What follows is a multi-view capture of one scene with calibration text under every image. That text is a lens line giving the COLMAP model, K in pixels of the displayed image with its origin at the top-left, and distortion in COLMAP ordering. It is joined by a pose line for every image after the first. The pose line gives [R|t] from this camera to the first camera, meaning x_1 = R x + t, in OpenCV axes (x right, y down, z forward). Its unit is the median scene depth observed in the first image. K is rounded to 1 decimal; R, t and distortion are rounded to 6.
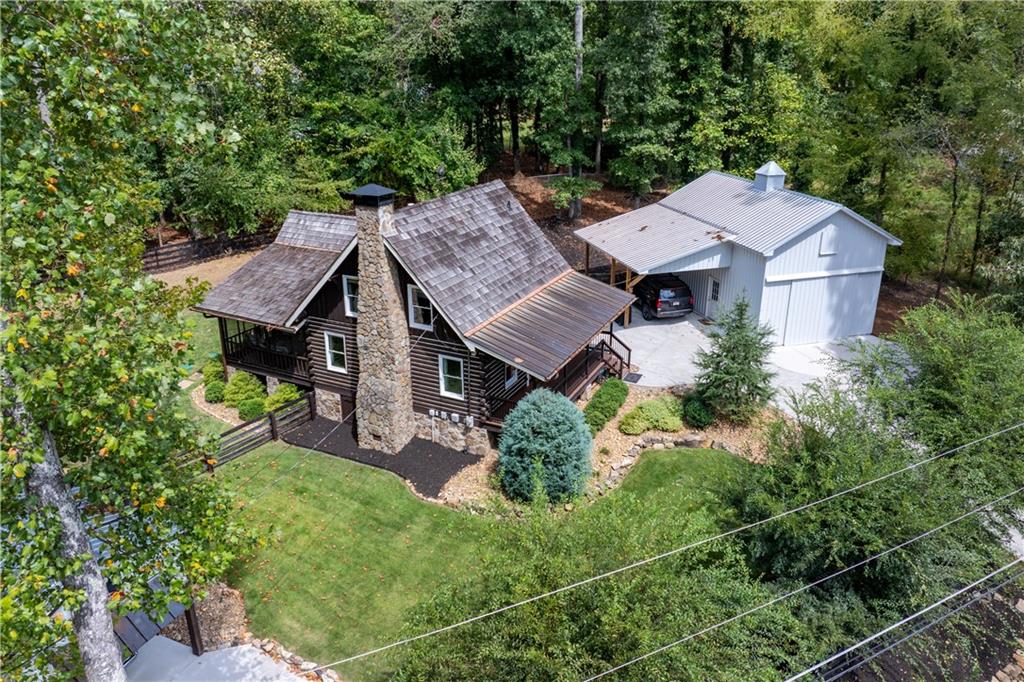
lens RADIAL K [[696.3, 0, 512.0], [0, 696.3, 341.0], [0, 0, 1]] dist [-0.007176, -0.001463]
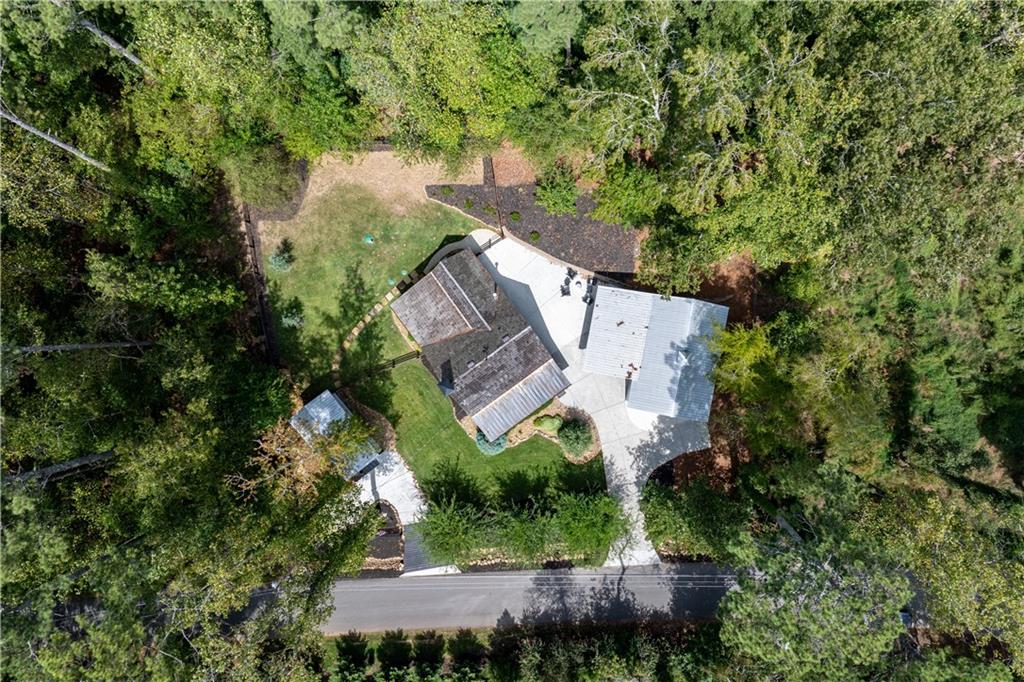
lens RADIAL K [[696.3, 0, 512.0], [0, 696.3, 341.0], [0, 0, 1]] dist [-0.007176, -0.001463]
pose [[0.888956, 0.457552, -0.020092, -0.005559], [-0.151847, 0.335838, 0.929600, -2.394064], [0.432088, -0.823322, 0.368023, 0.248840]]
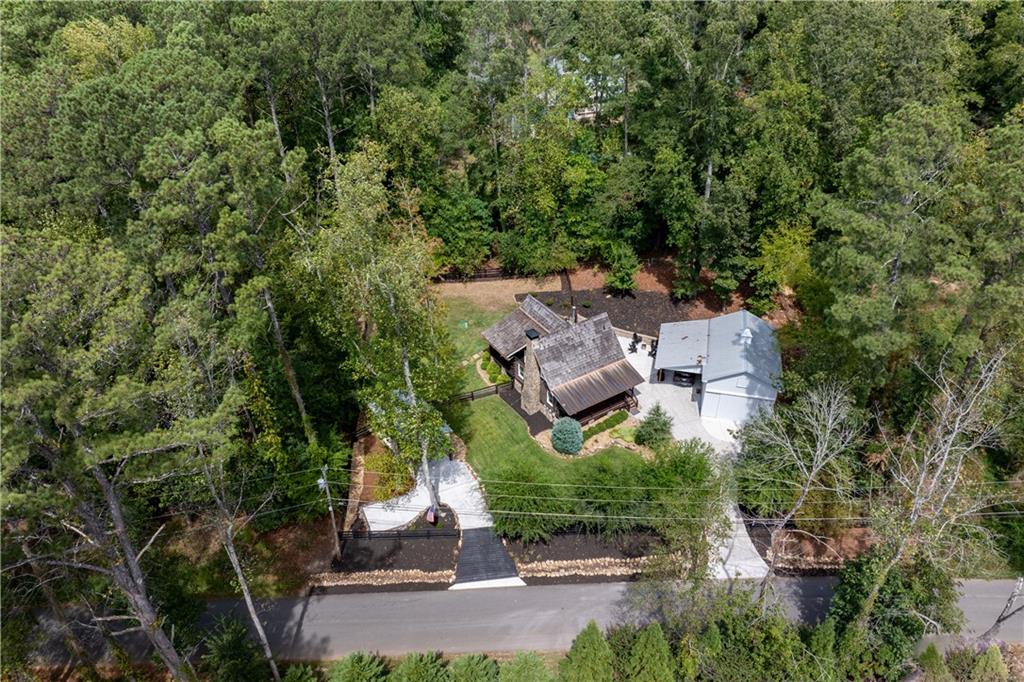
lens RADIAL K [[696.3, 0, 512.0], [0, 696.3, 341.0], [0, 0, 1]] dist [-0.007176, -0.001463]
pose [[0.857431, 0.287515, -0.426787, 0.841354], [-0.169288, 0.940794, 0.293681, -0.888456], [0.485956, -0.179561, 0.855339, -1.313155]]
